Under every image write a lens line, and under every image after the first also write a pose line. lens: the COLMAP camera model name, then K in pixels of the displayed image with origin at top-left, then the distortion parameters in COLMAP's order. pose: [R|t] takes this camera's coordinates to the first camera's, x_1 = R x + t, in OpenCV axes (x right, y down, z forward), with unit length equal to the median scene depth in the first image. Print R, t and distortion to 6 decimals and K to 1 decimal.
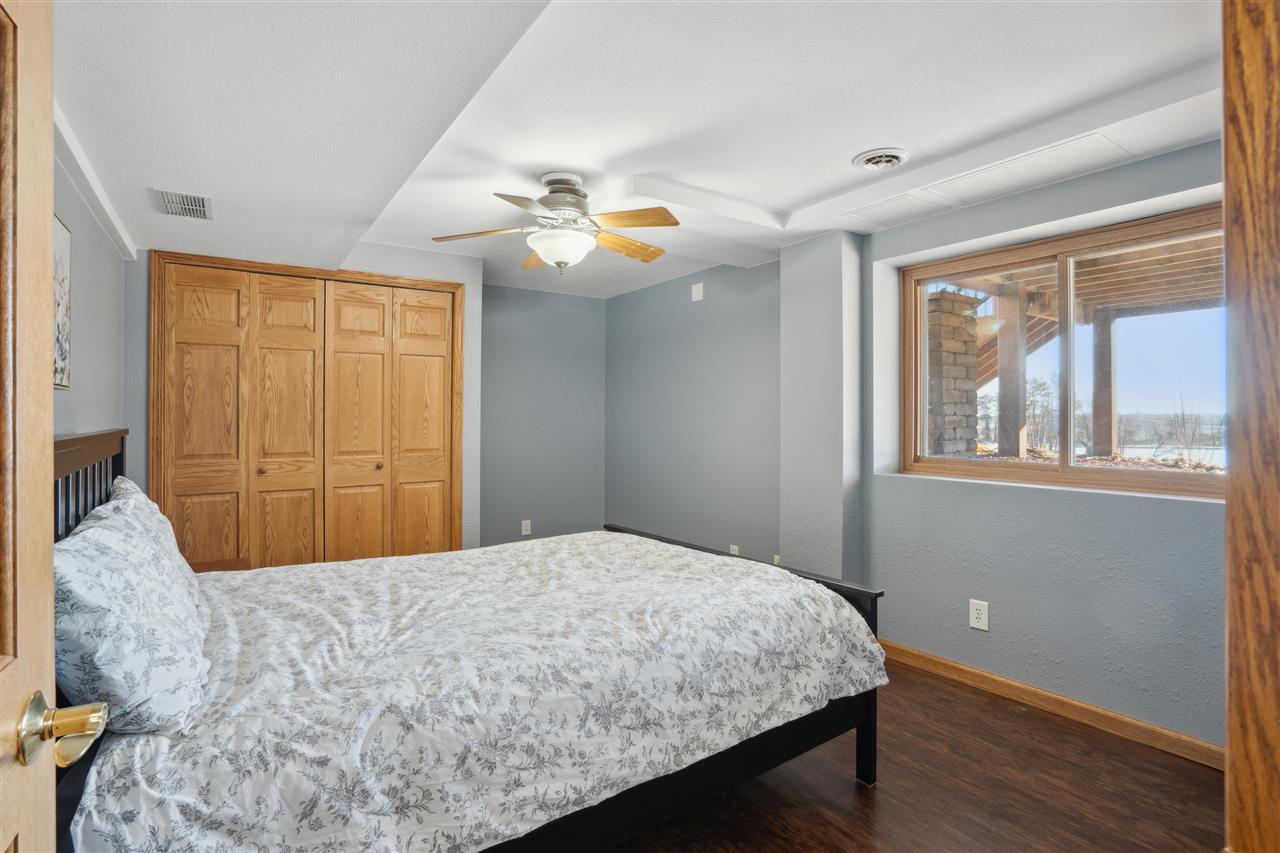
lens RADIAL K [[621.4, 0, 636.4], [0, 621.4, 417.8], [0, 0, 1]] dist [-0.044825, -0.000116]
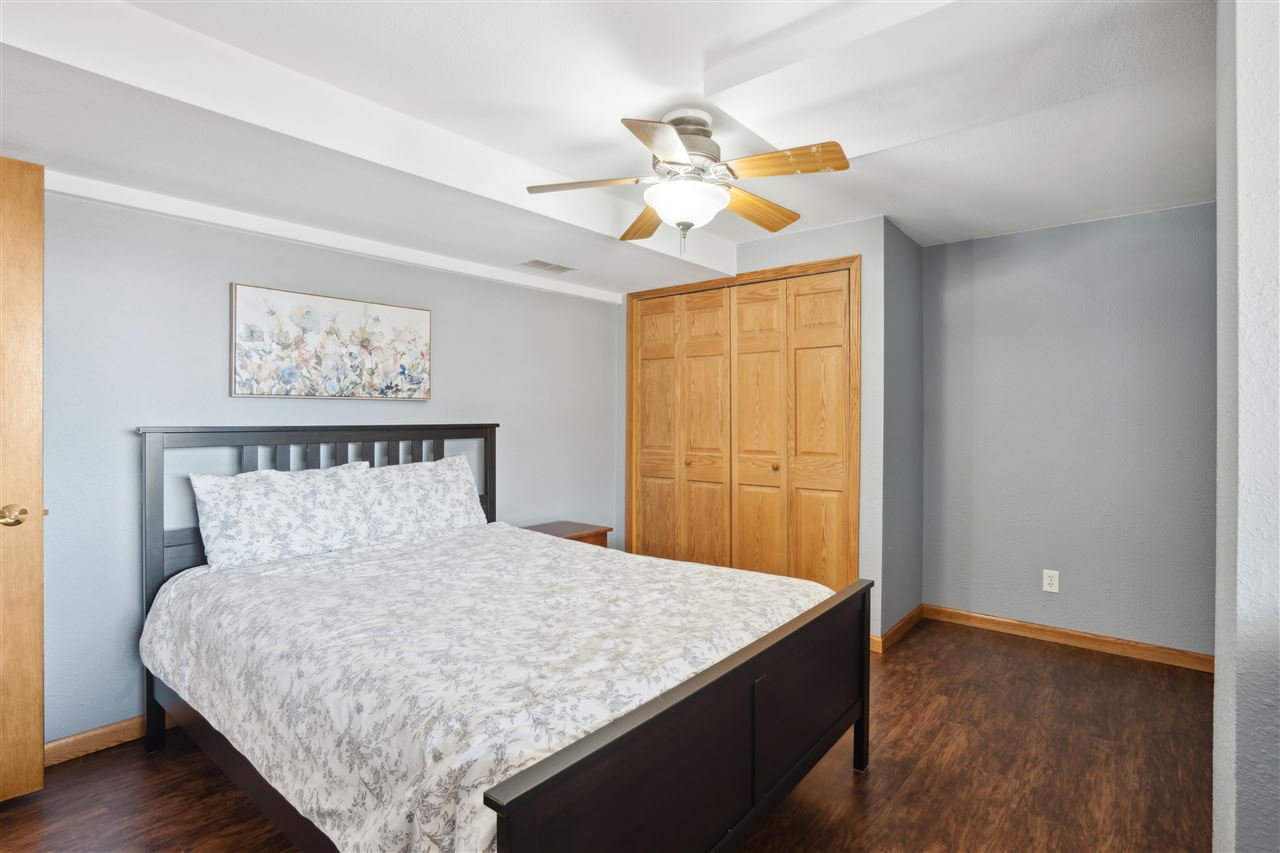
lens RADIAL K [[621.4, 0, 637.4], [0, 621.4, 421.8], [0, 0, 1]] dist [-0.044825, -0.000116]
pose [[0.284150, 0.007715, -0.958749, 0.488917], [-0.006840, 0.999958, 0.006019, 0.002837], [0.958755, 0.004848, 0.284191, 0.559563]]
